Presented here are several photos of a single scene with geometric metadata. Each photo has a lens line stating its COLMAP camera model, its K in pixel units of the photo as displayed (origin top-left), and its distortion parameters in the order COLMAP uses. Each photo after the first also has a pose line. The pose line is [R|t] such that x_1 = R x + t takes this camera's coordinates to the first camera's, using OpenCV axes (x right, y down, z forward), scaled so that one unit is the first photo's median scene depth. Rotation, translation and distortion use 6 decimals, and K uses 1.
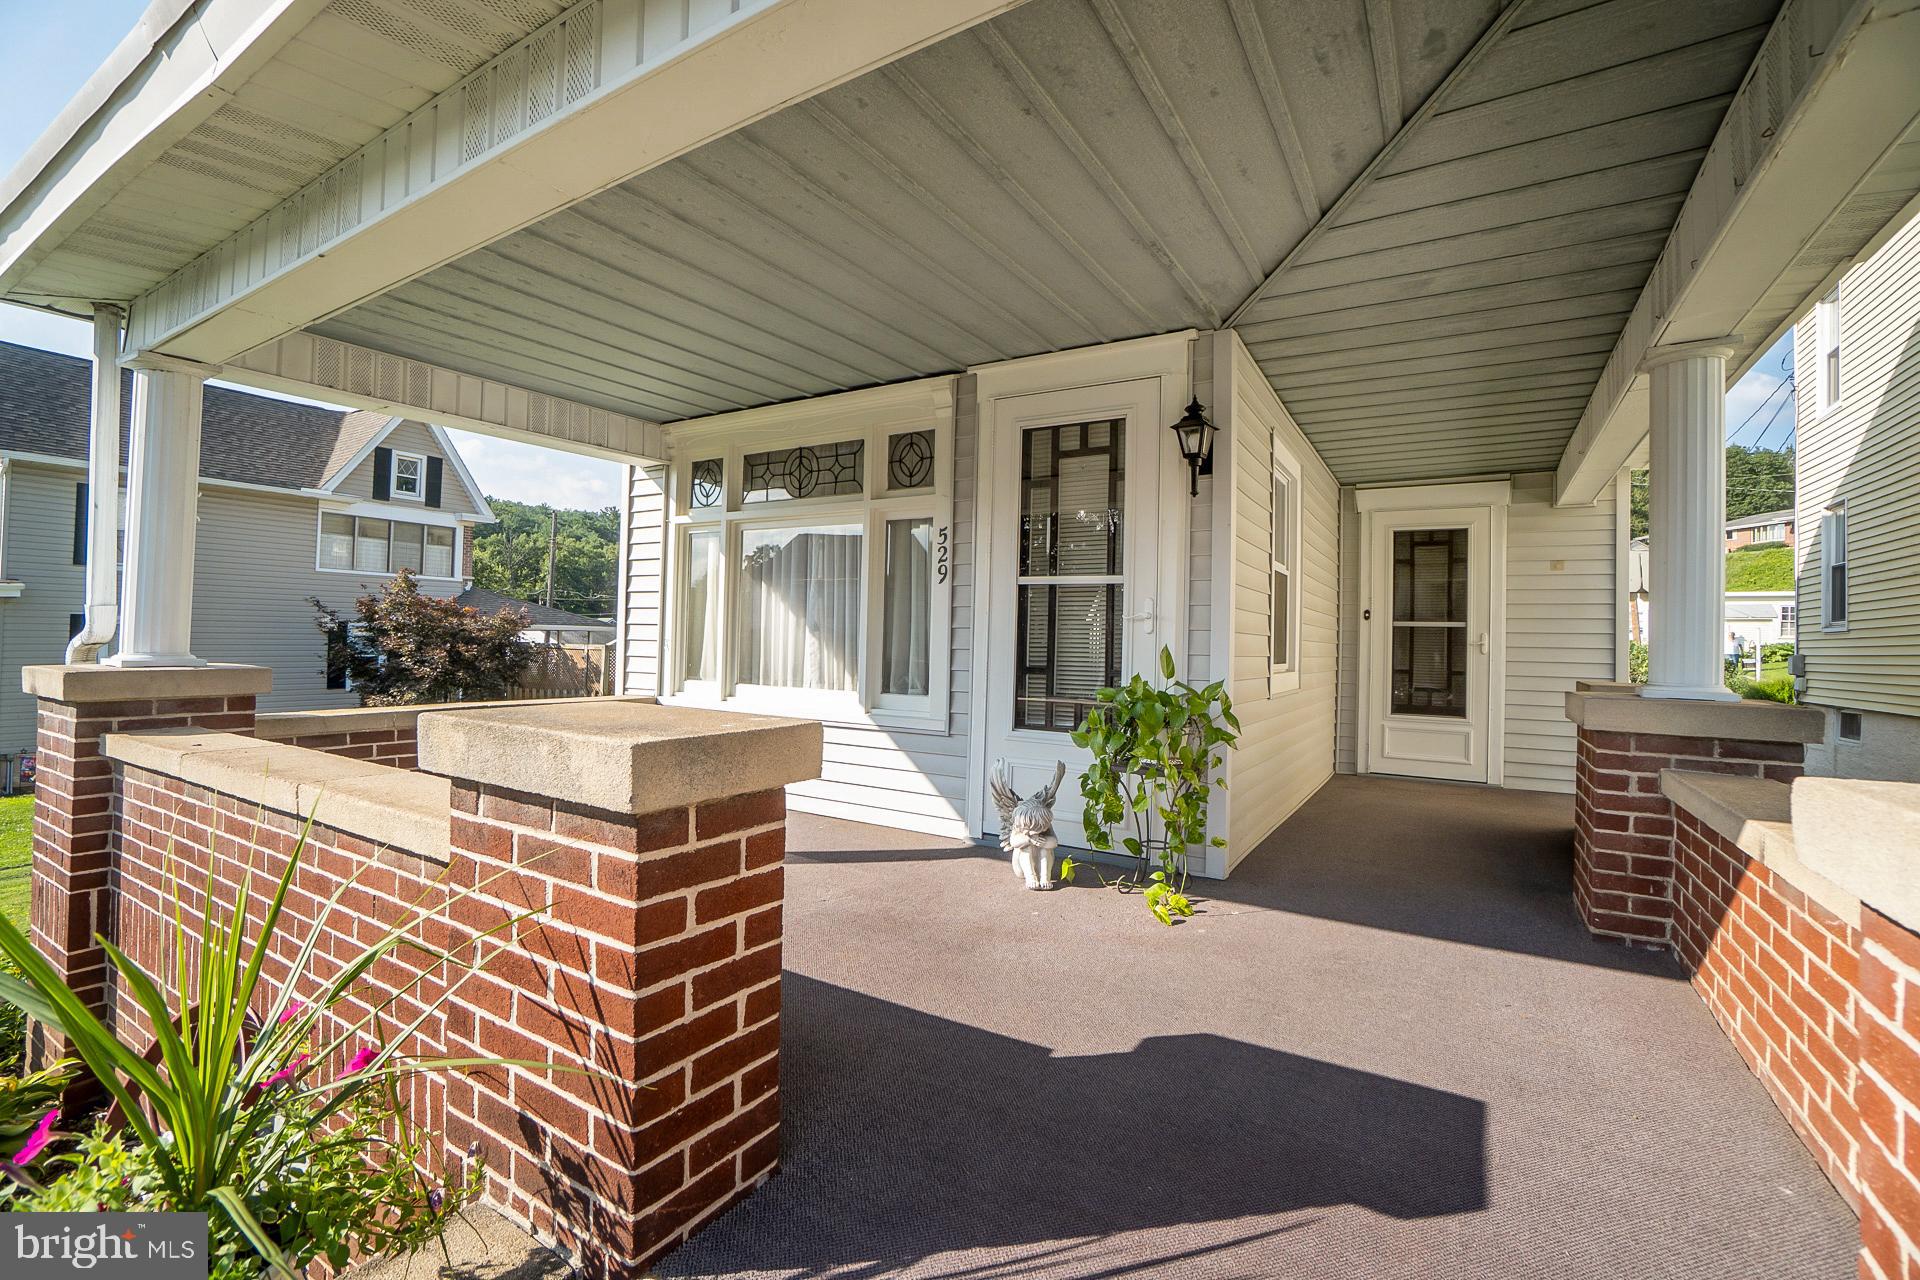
lens RADIAL K [[851.9, 0, 959.8], [0, 851.9, 634.2], [0, 0, 1]] dist [-0.049584, 0.012638]
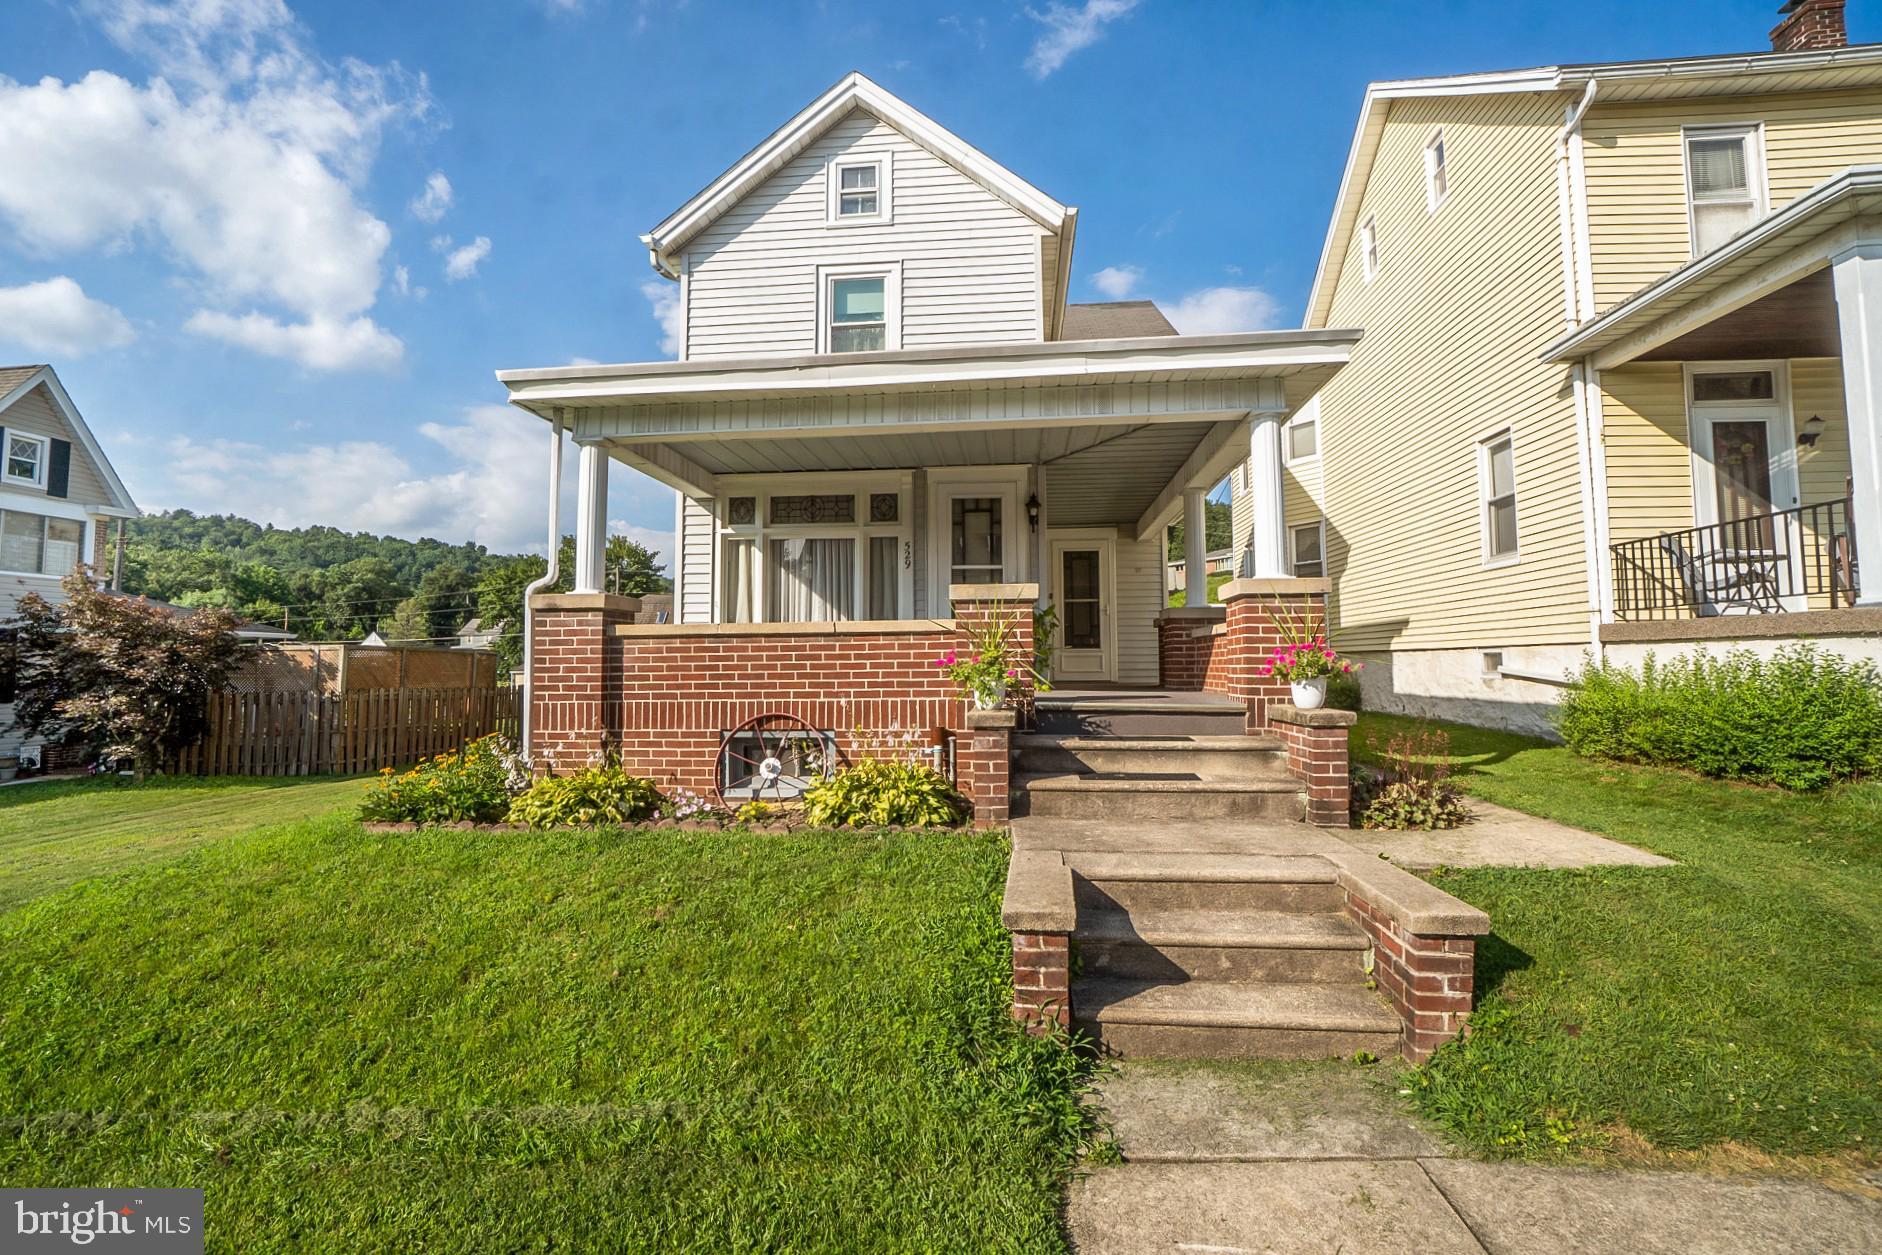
lens RADIAL K [[835.1, 0, 950.8], [0, 835.1, 617.7], [0, 0, 1]] dist [-0.049584, 0.012638]
pose [[0.897235, -0.003913, 0.441535, -0.808691], [0.022141, 0.999102, -0.036137, 0.132212], [-0.440997, 0.042199, 0.896516, -0.844195]]
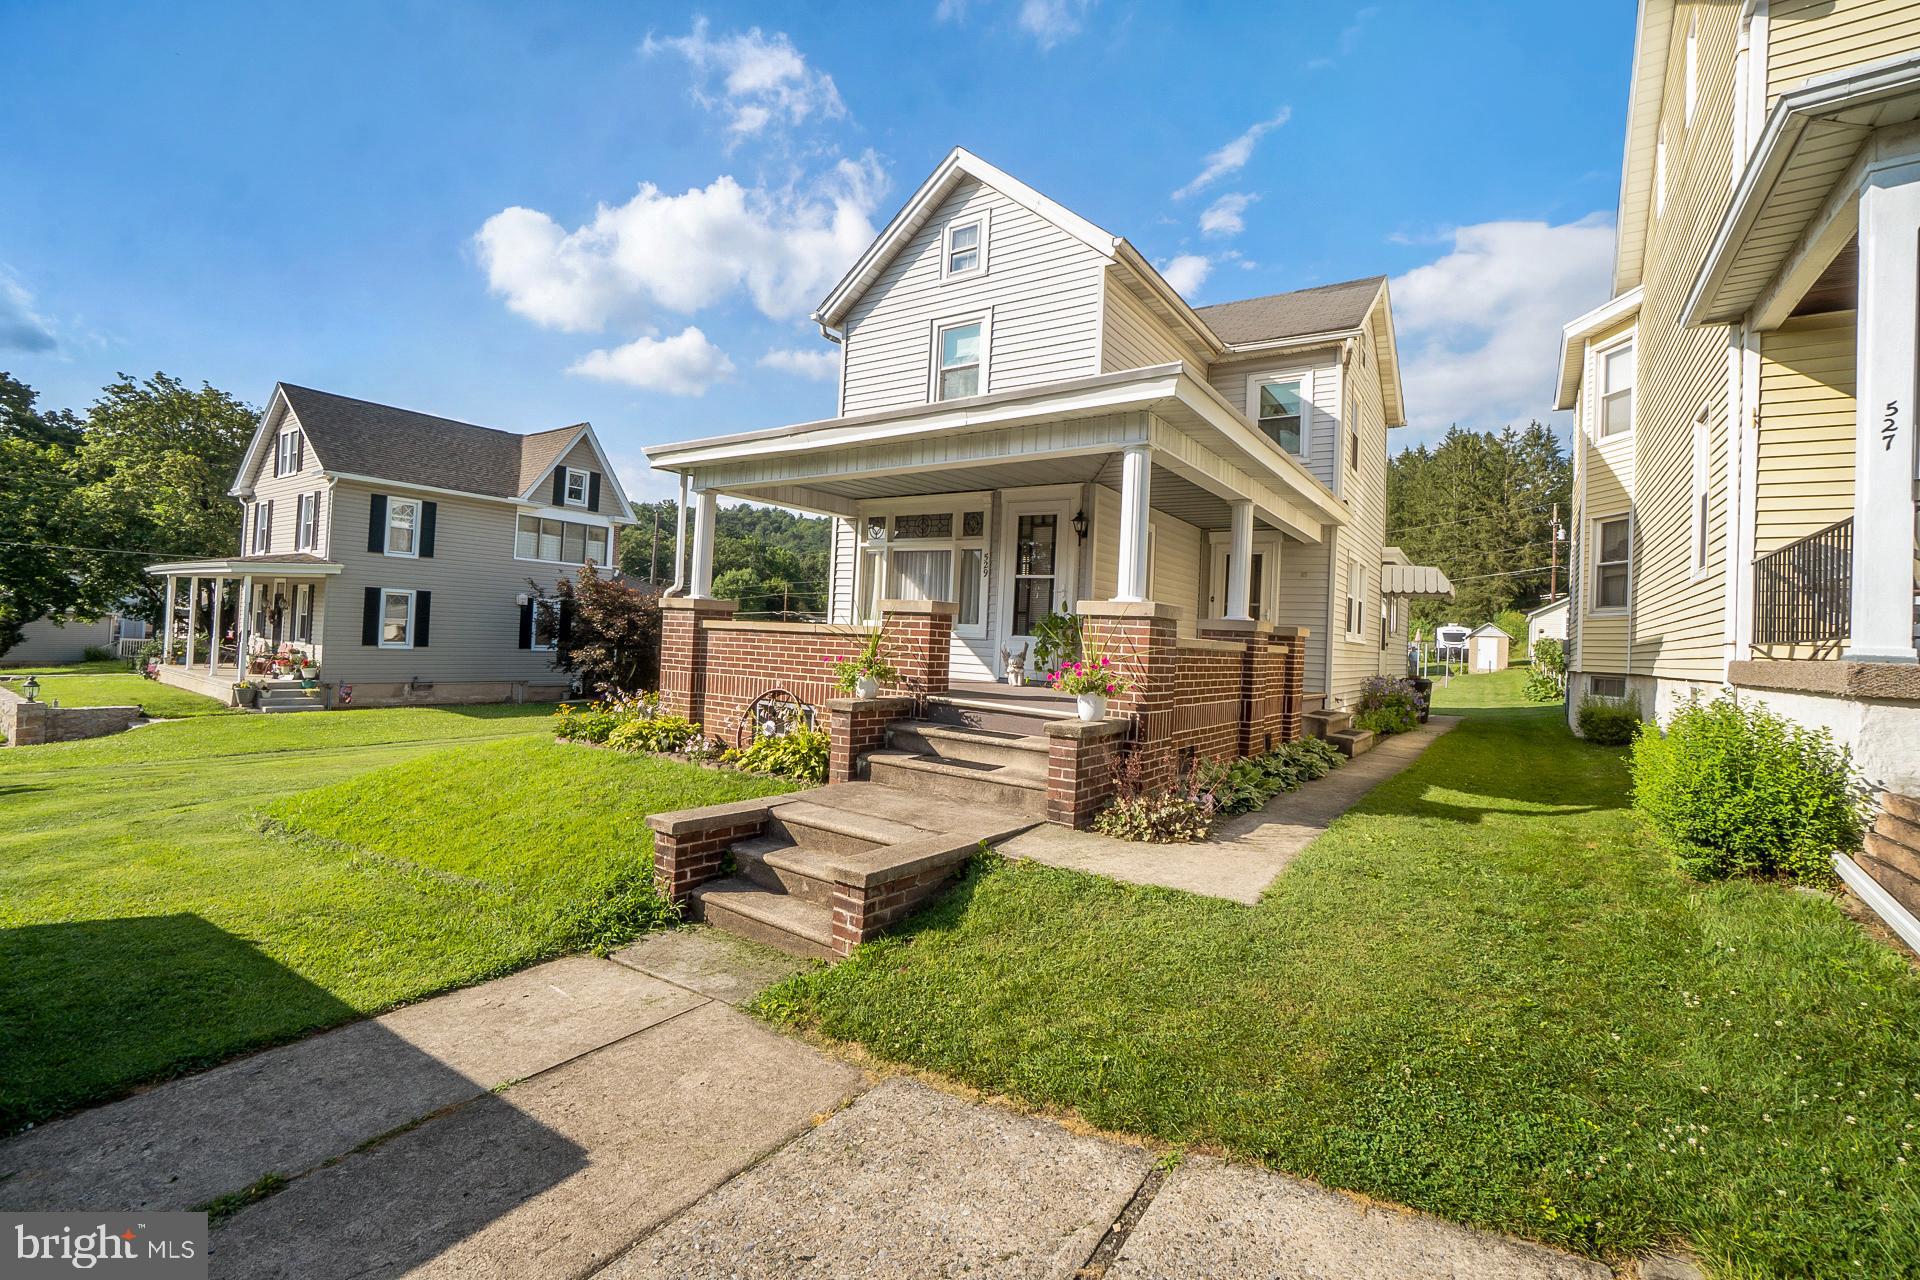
lens RADIAL K [[851.9, 0, 970.1], [0, 851.9, 622.7], [0, 0, 1]] dist [-0.049584, 0.012638]
pose [[0.998931, 0.023539, -0.039784, 0.034649], [-0.023935, 0.999668, -0.009495, 0.091101], [0.039547, 0.010437, 0.999163, -1.370206]]
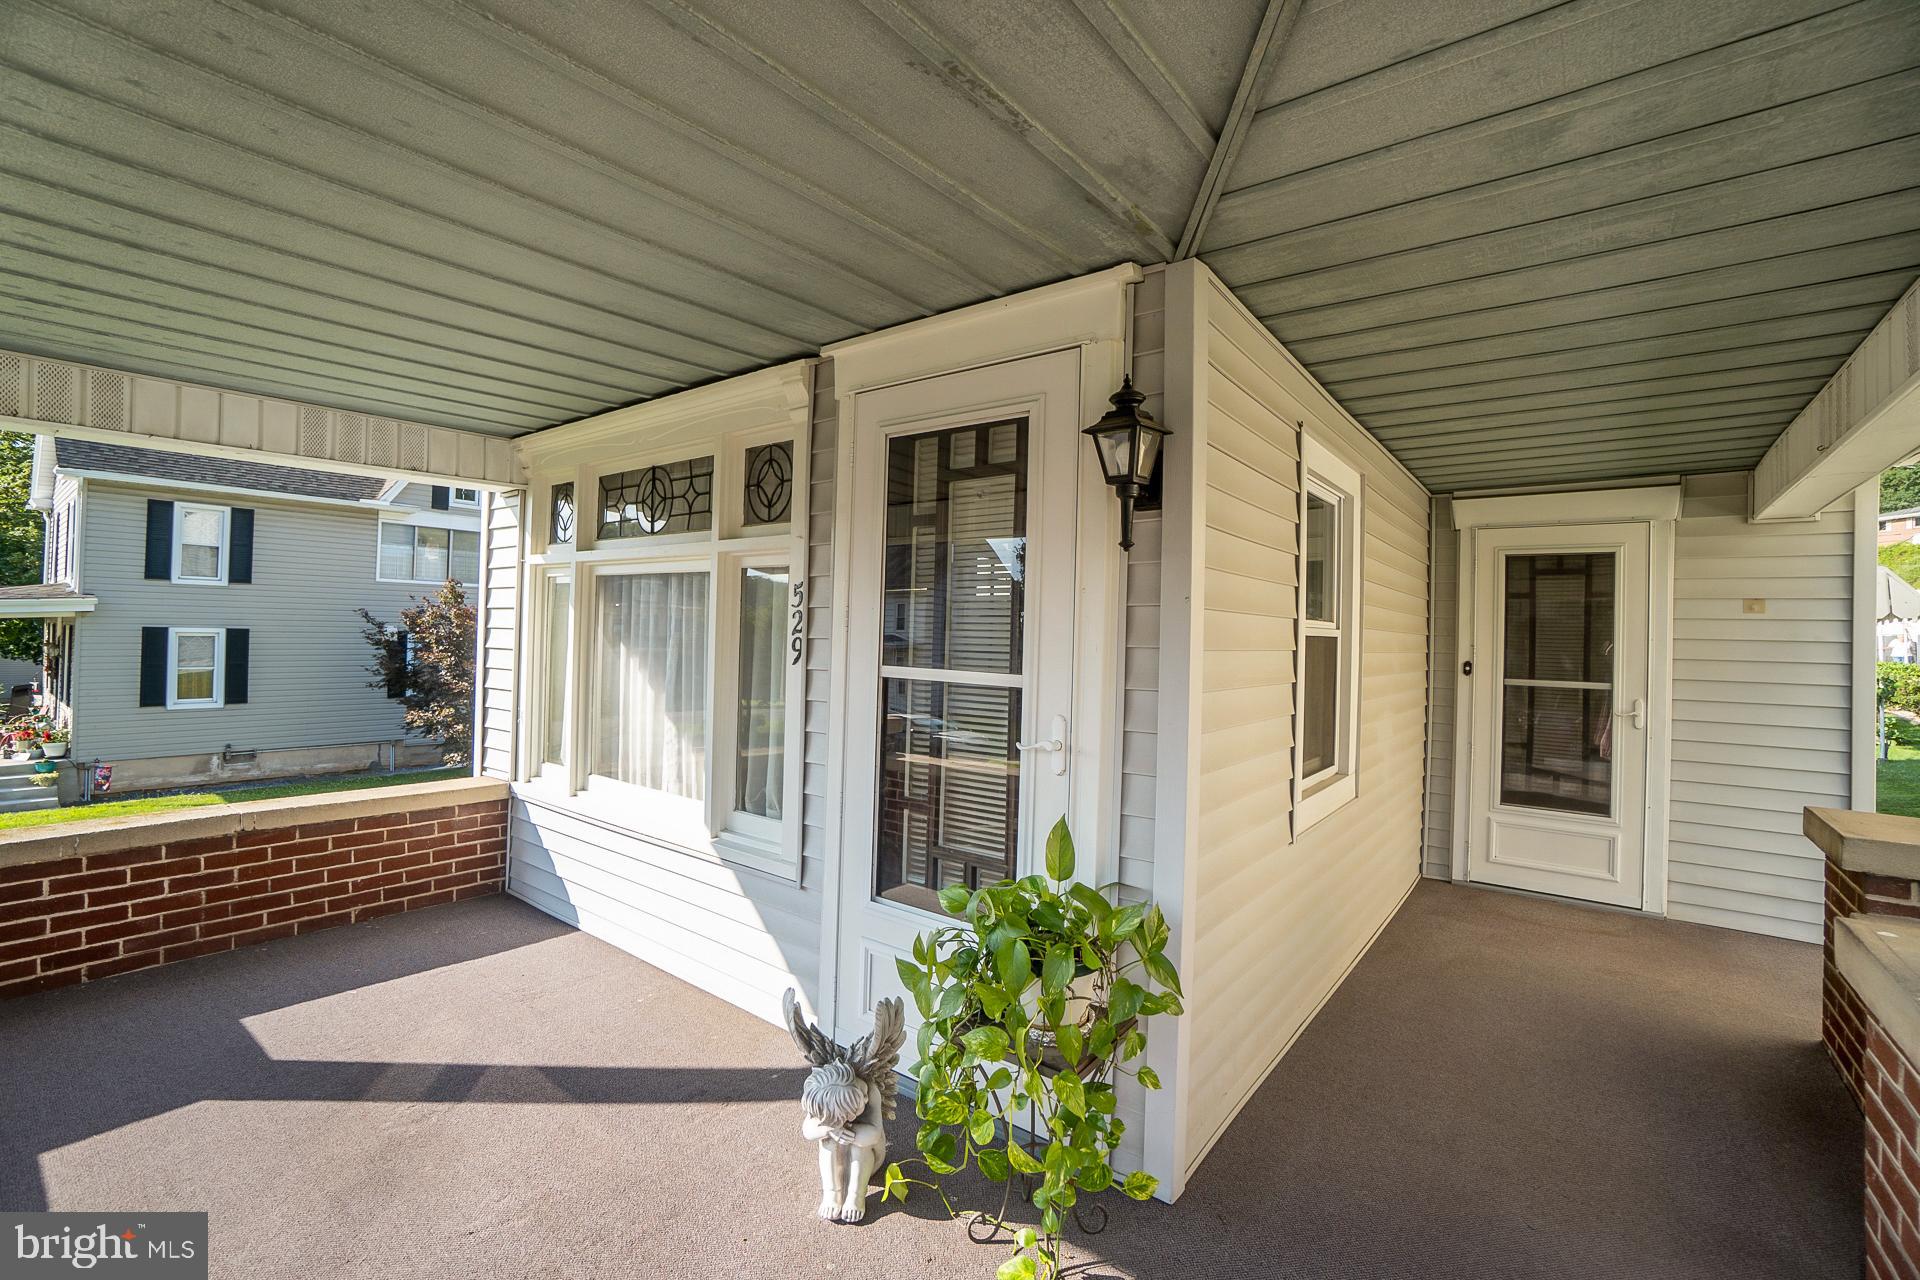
lens RADIAL K [[851.9, 0, 952.9], [0, 851.9, 632.9], [0, 0, 1]] dist [-0.049584, 0.012638]
pose [[0.993055, 0.001480, -0.117643, 0.182787], [-0.000850, 0.999985, 0.005406, -0.087452], [0.117650, -0.005269, 0.993041, 0.327658]]
